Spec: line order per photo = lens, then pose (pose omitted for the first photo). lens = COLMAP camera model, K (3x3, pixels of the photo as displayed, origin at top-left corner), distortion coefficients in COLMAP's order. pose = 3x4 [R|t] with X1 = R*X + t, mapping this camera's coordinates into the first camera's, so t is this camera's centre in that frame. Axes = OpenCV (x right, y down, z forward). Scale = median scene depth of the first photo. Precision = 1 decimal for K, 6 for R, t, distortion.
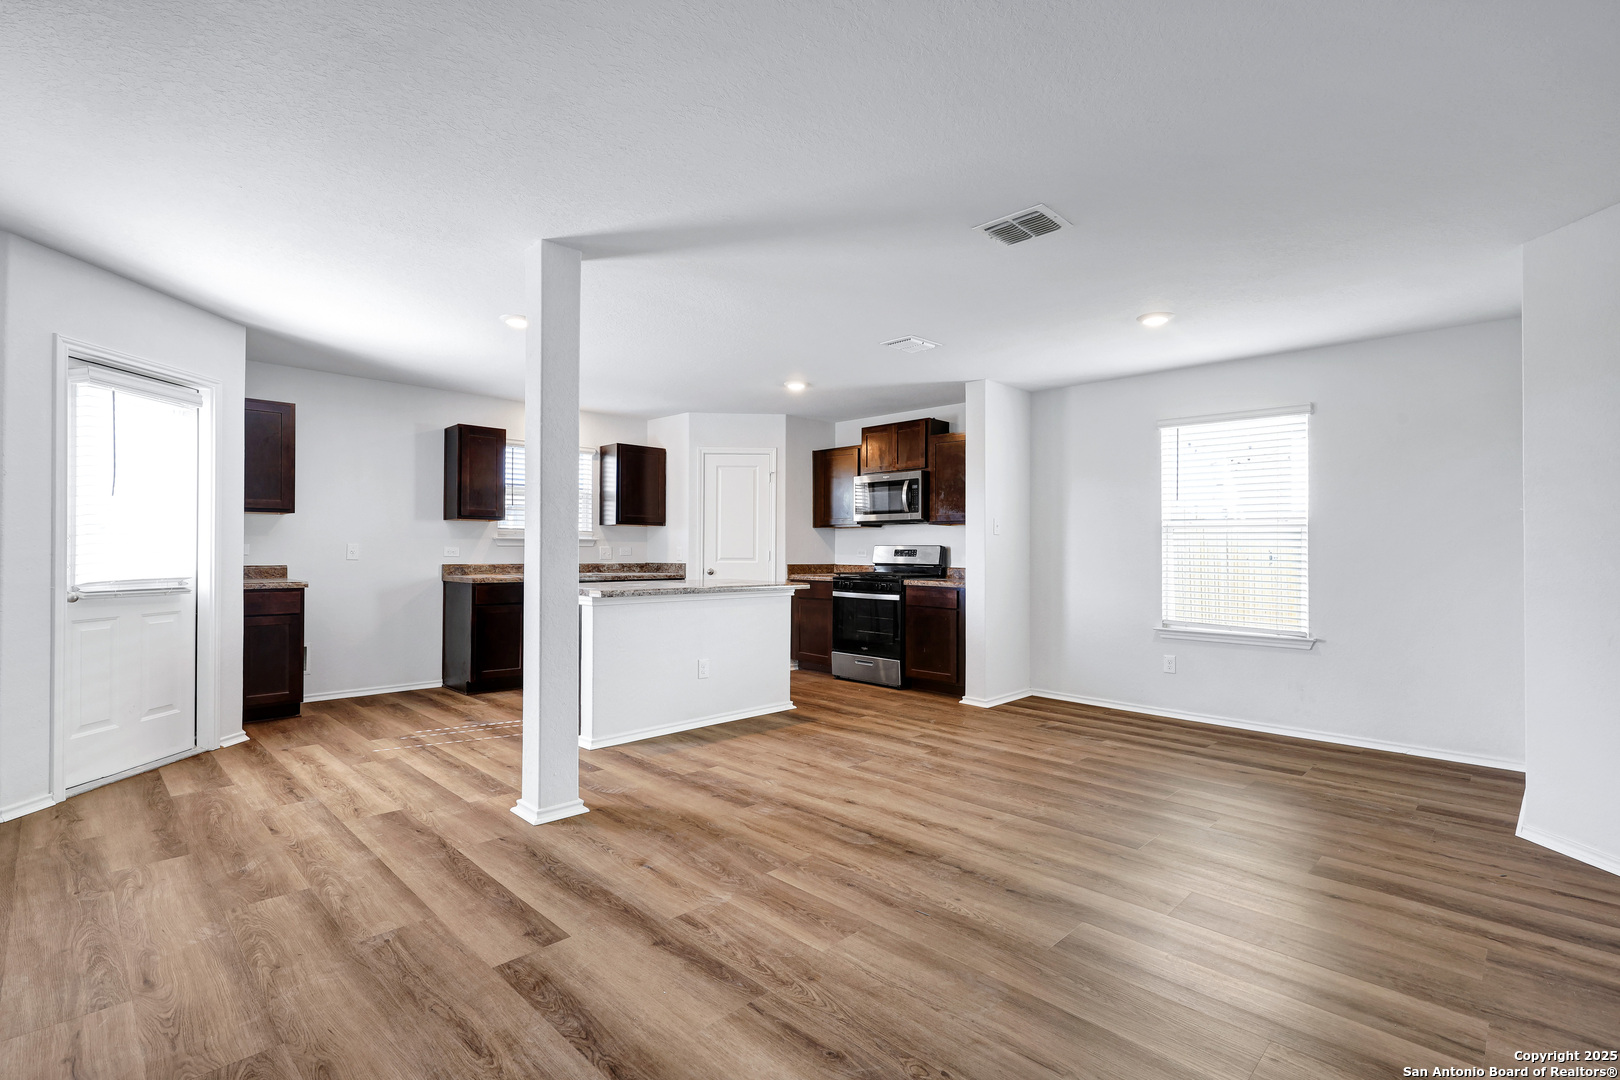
lens RADIAL K [[752.4, 0, 820.5], [0, 752.4, 548.9], [0, 0, 1]] dist [0.001572, 0.001357]
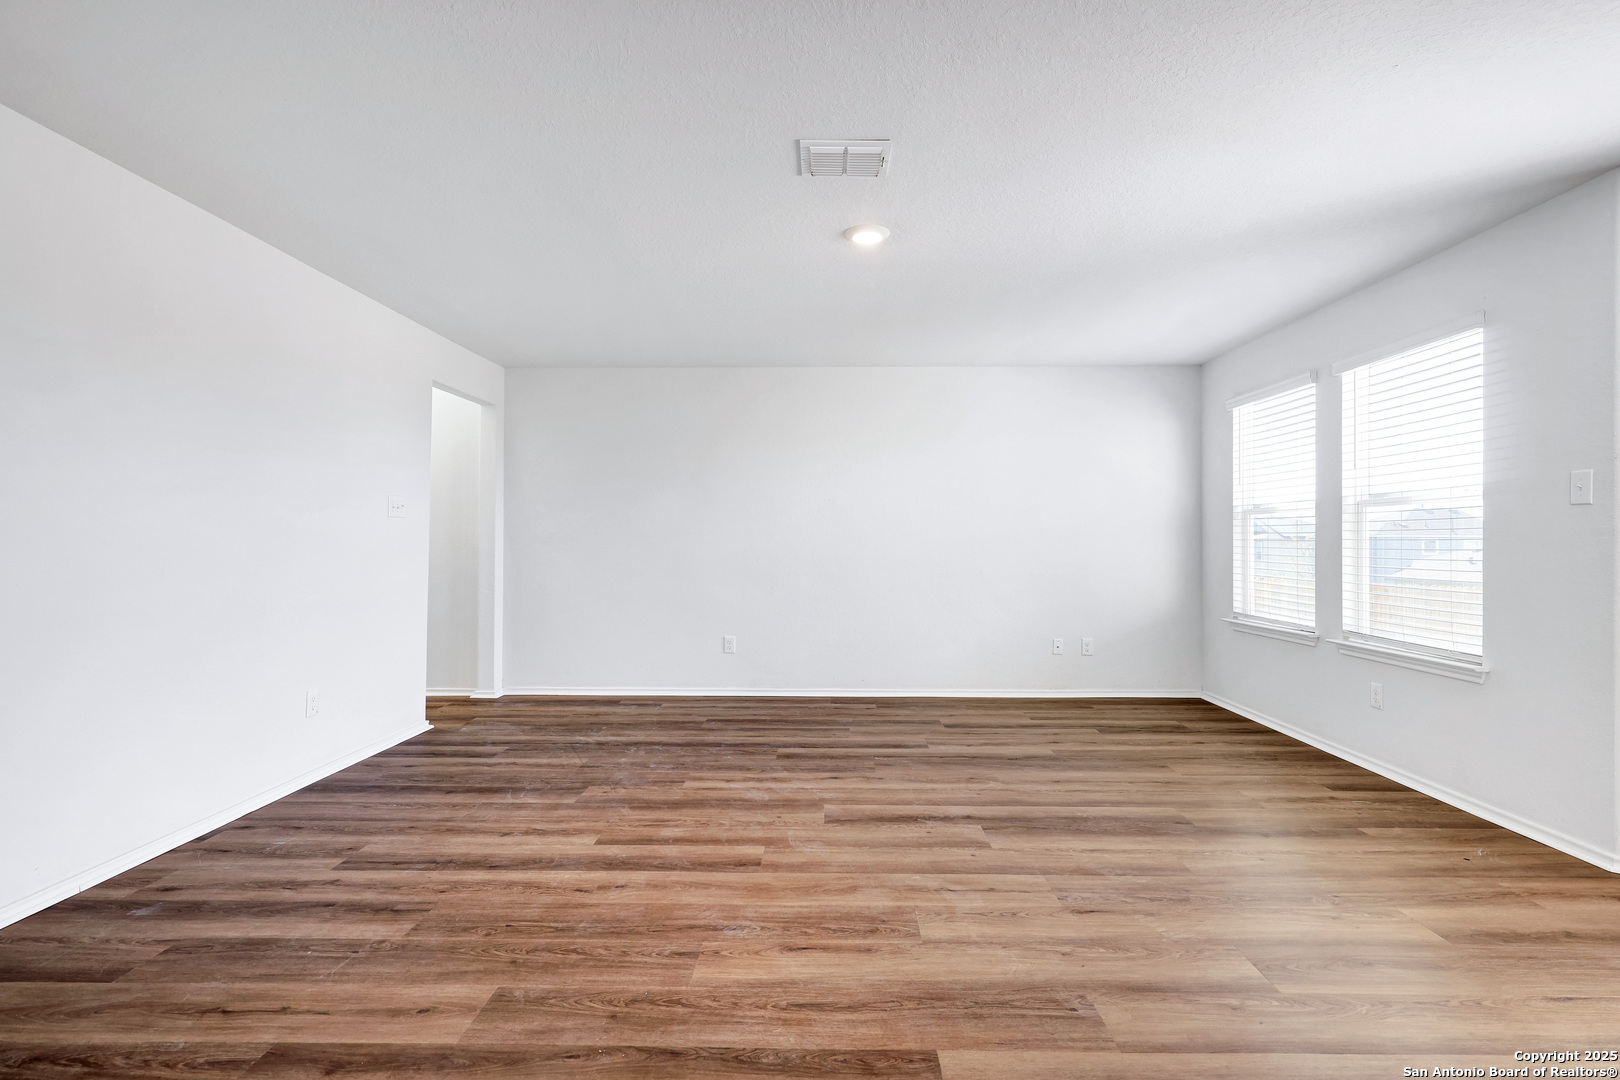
lens RADIAL K [[752.4, 0, 811.5], [0, 752.4, 542.4], [0, 0, 1]] dist [0.001572, 0.001357]
pose [[-0.728473, -0.009512, -0.685009, 0.086207], [-0.002682, 0.999936, -0.011032, 0.001231], [0.685070, -0.006199, -0.728451, 0.539806]]
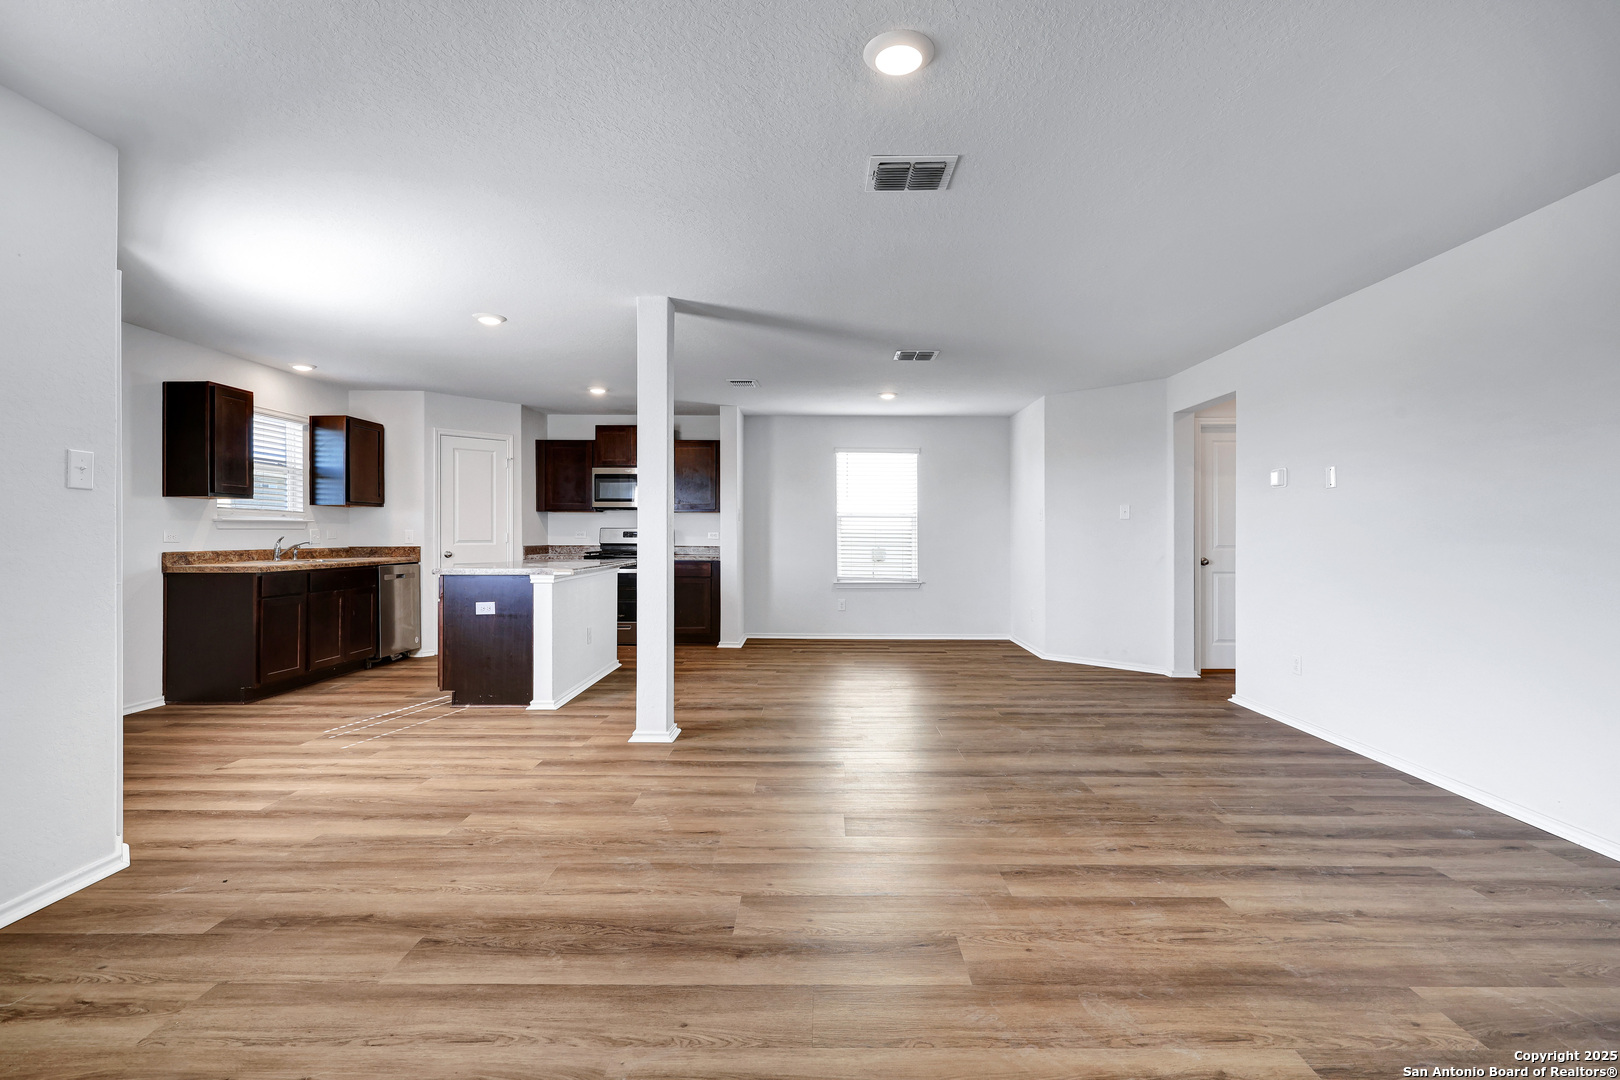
lens RADIAL K [[752.4, 0, 826.8], [0, 752.4, 522.8], [0, 0, 1]] dist [0.001572, 0.001357]
pose [[0.704091, 0.005374, 0.710089, -0.608254], [-0.001489, 0.999980, -0.006092, -0.007050], [-0.710108, 0.003232, 0.704085, -0.070792]]
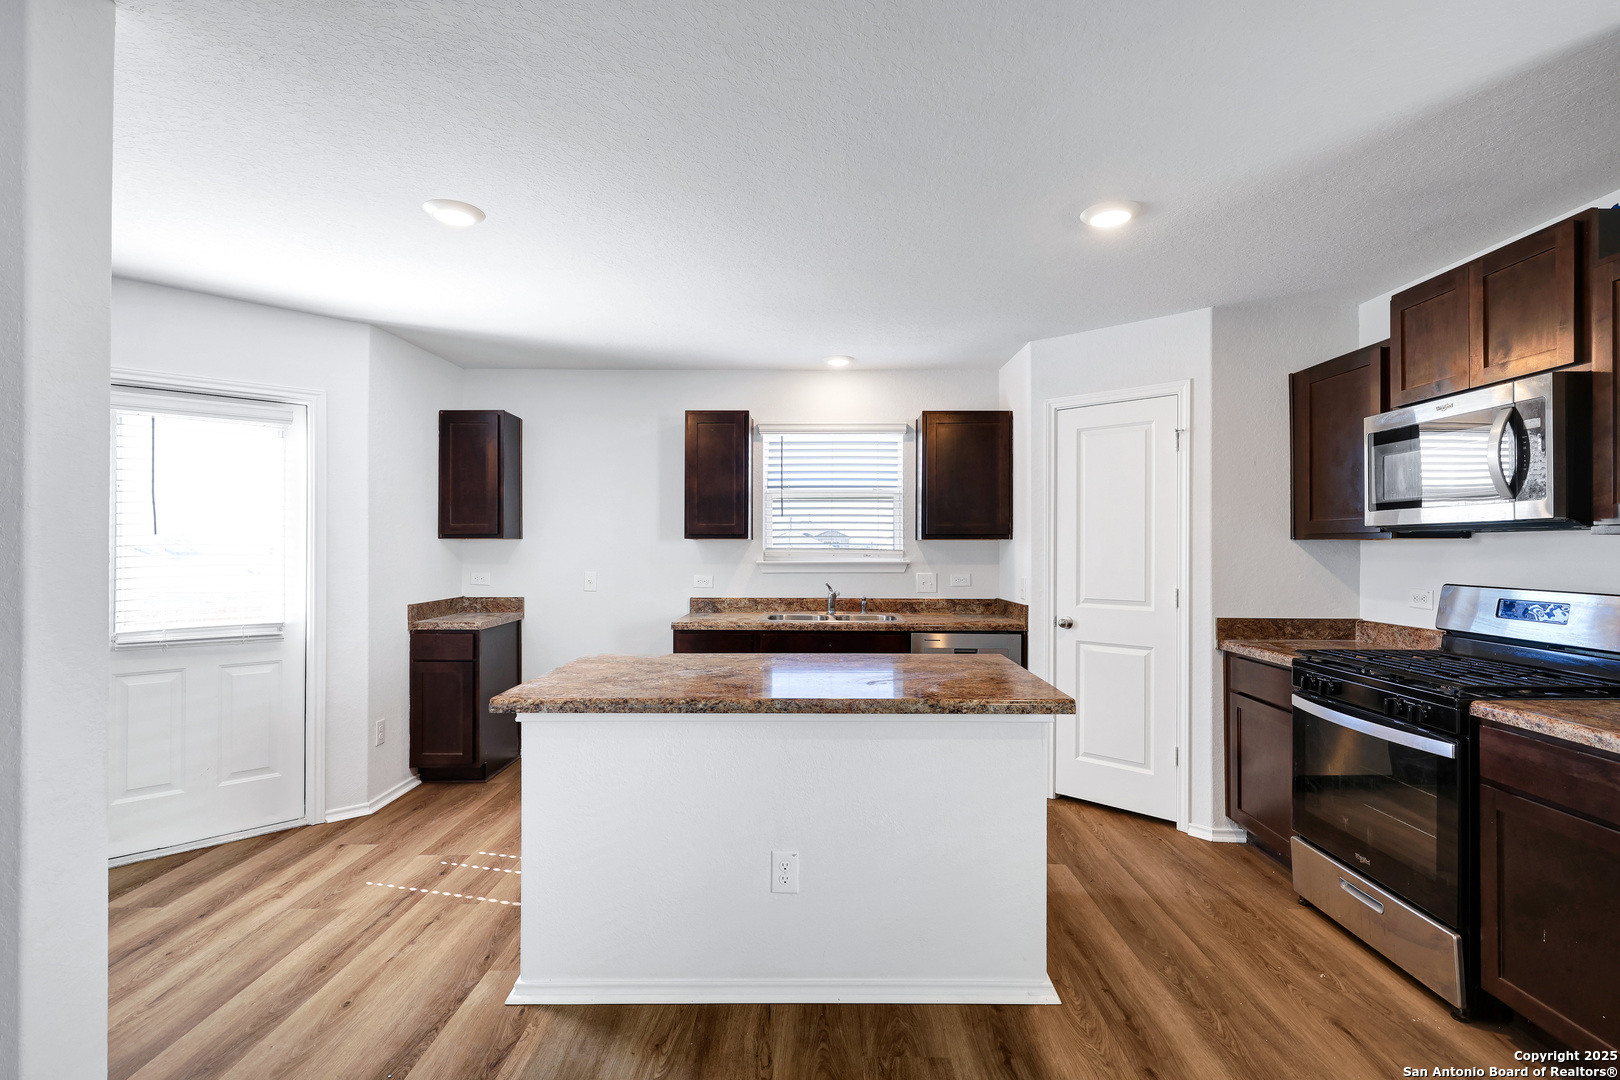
lens RADIAL K [[784.1, 0, 822.6], [0, 784.1, 536.3], [0, 0, 1]] dist [0.003945, -0.000651]
pose [[0.698897, -0.013879, -0.715088, 0.169850], [0.005561, 0.999887, -0.013971, -0.031525], [0.715201, 0.005787, 0.698895, 0.570962]]
